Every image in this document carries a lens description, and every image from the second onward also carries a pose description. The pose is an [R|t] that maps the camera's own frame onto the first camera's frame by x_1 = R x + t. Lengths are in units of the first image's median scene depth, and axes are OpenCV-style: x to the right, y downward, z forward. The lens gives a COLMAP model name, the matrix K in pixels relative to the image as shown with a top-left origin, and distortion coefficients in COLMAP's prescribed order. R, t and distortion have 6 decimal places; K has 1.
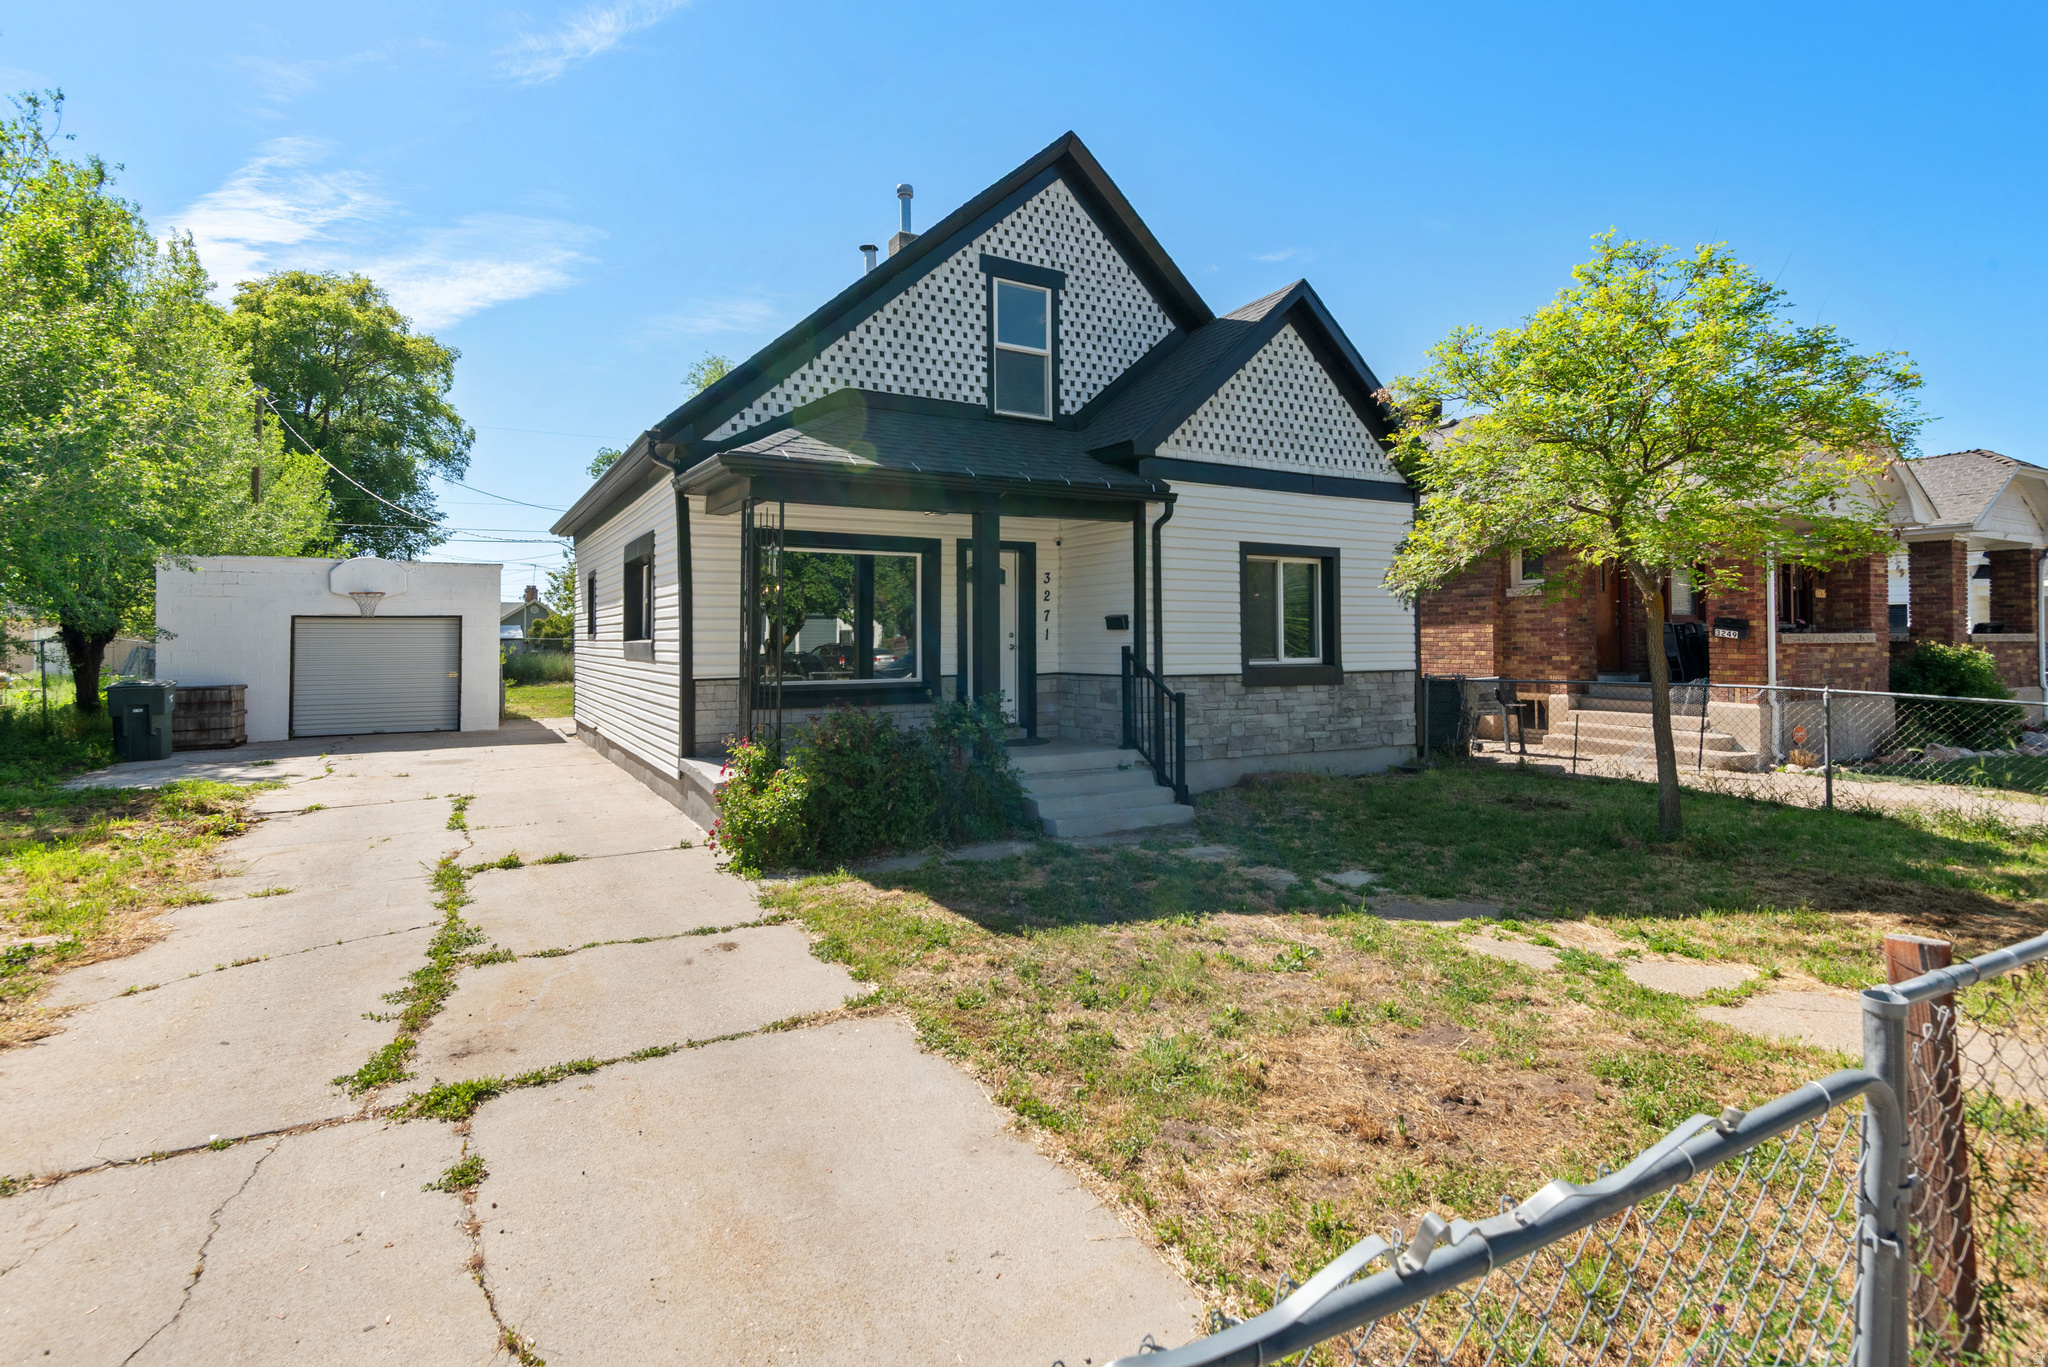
lens RADIAL K [[972.7, 0, 1015.5], [0, 972.7, 619.8], [0, 0, 1]] dist [0.035049, -0.025988]
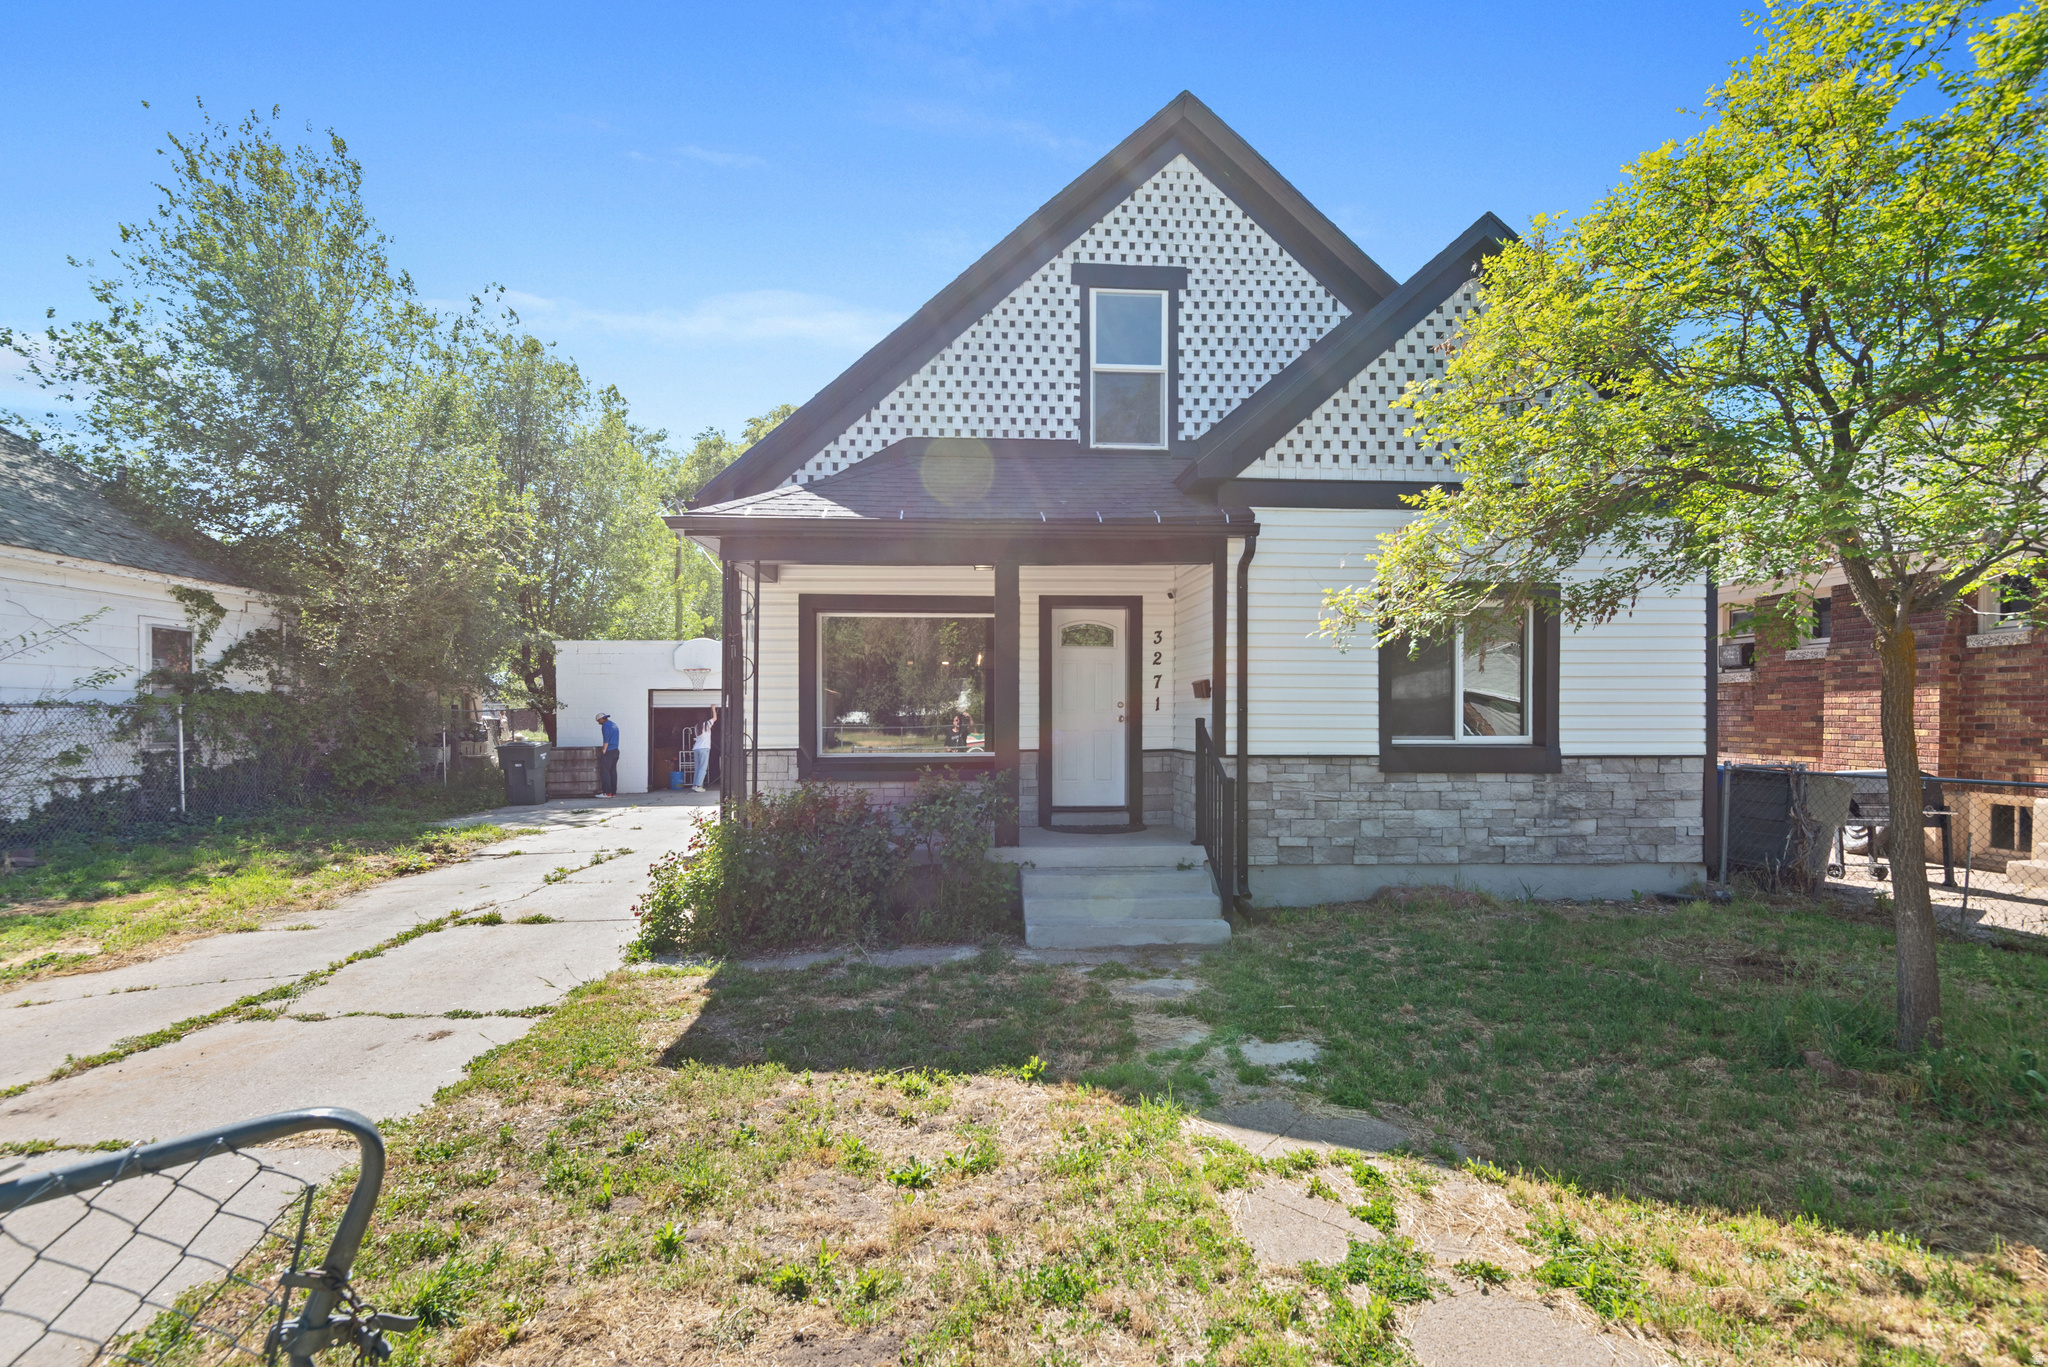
lens RADIAL K [[965.5, 0, 1036.9], [0, 965.5, 723.2], [0, 0, 1]] dist [0.031750, -0.025160]
pose [[0.903284, 0.009176, -0.428945, 0.303837], [0.005330, 0.999454, 0.032605, 0.003616], [0.429010, -0.031738, 0.902742, 0.195521]]
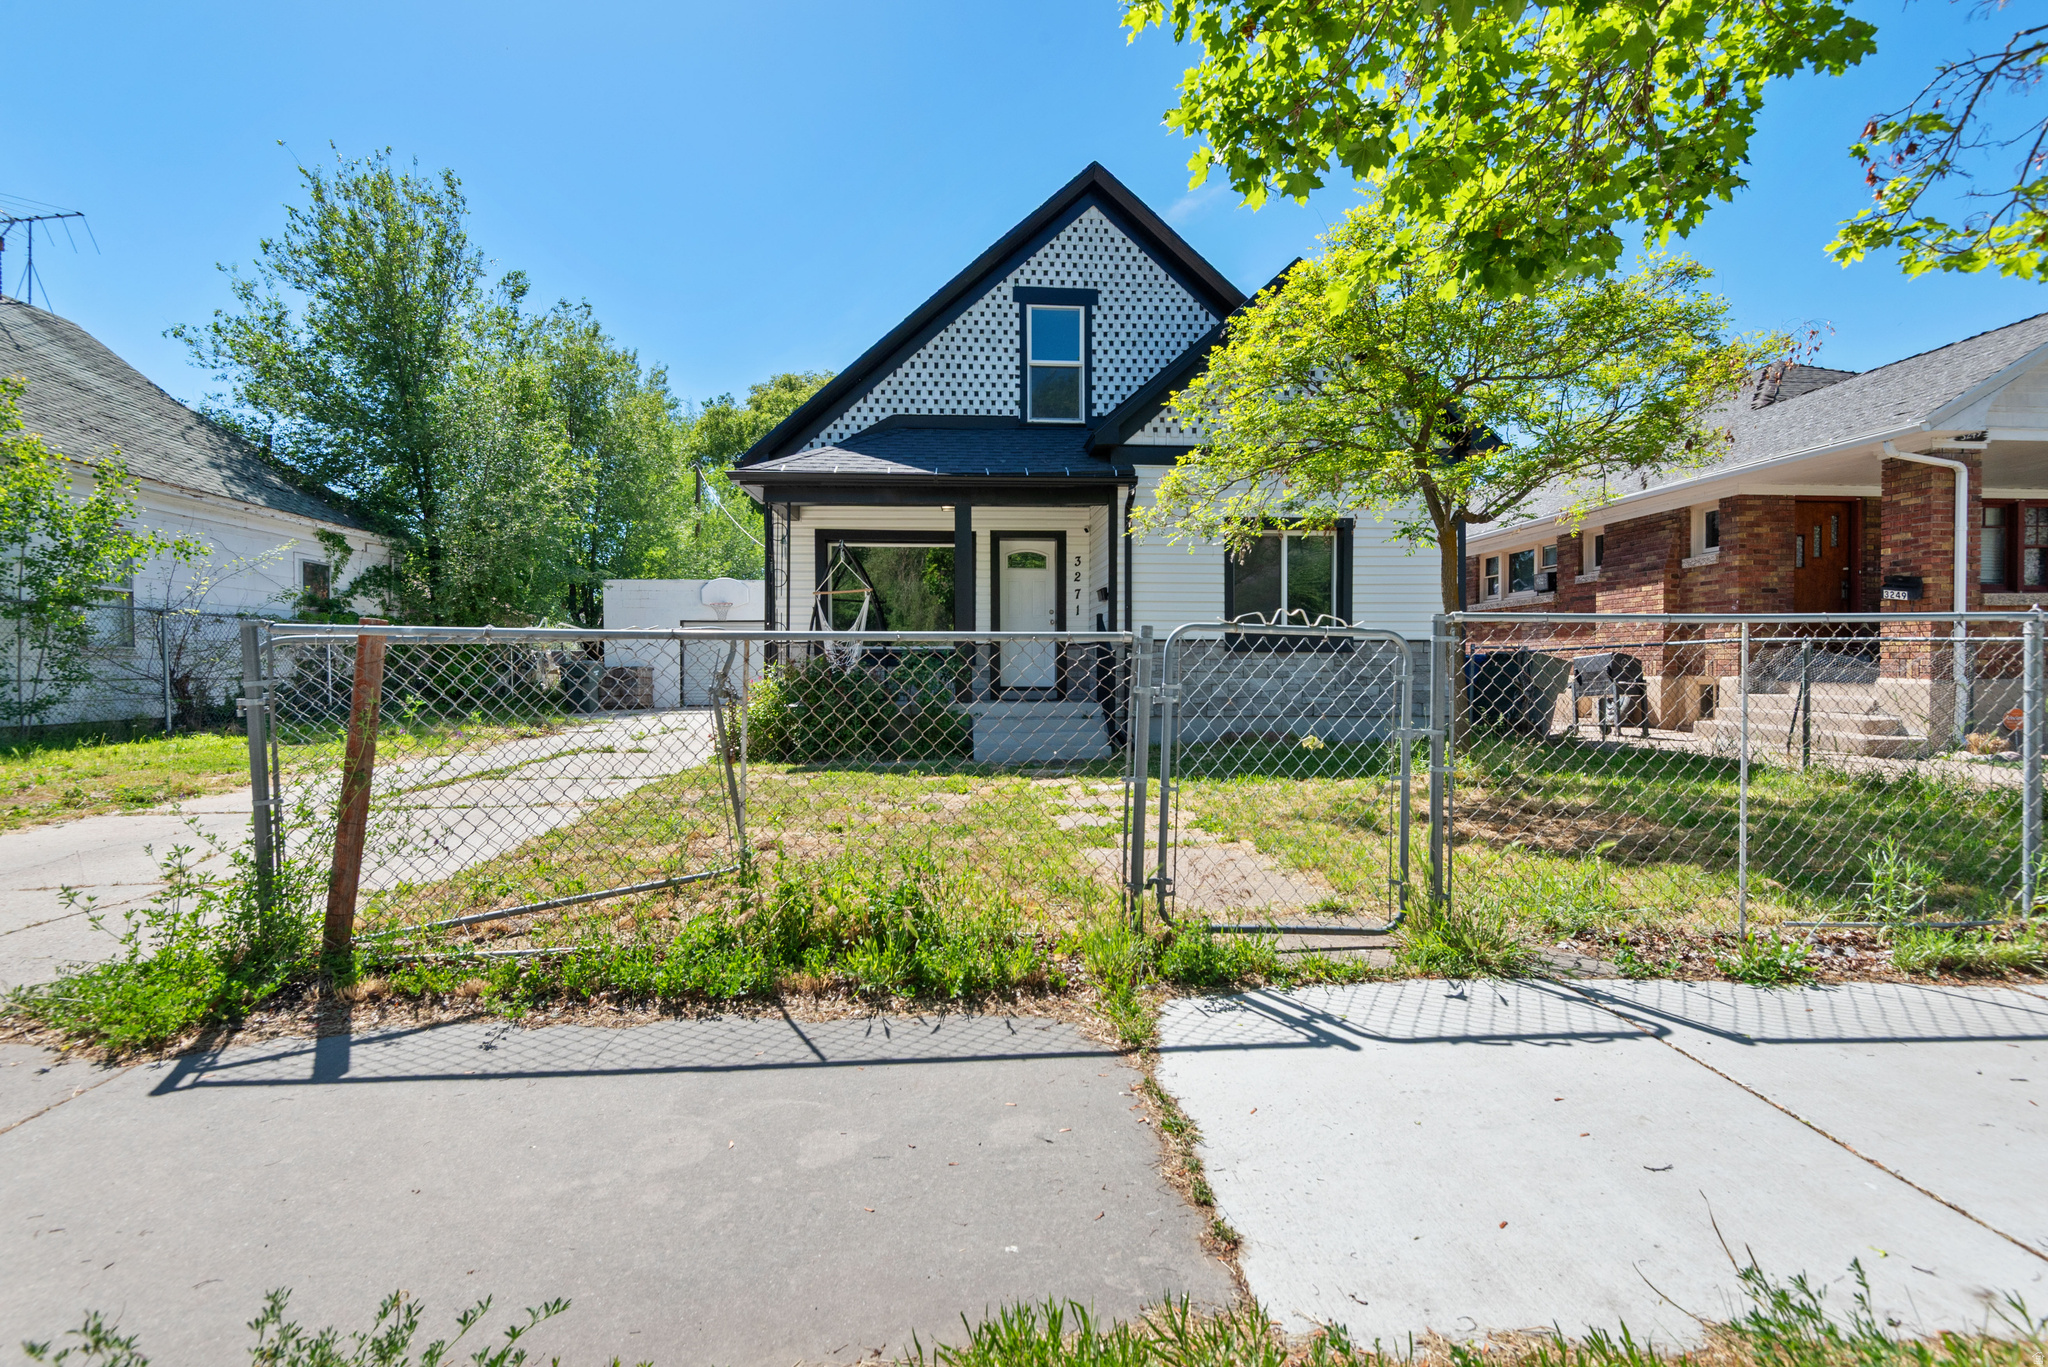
lens RADIAL K [[918.7, 0, 1024.0], [0, 918.7, 683.5], [0, 0, 1]] dist [0.029857, -0.021067]
pose [[0.904194, 0.010705, -0.426987, 0.450988], [0.007766, 0.999109, 0.041494, 0.057863], [0.427051, -0.040835, 0.903305, -0.022489]]
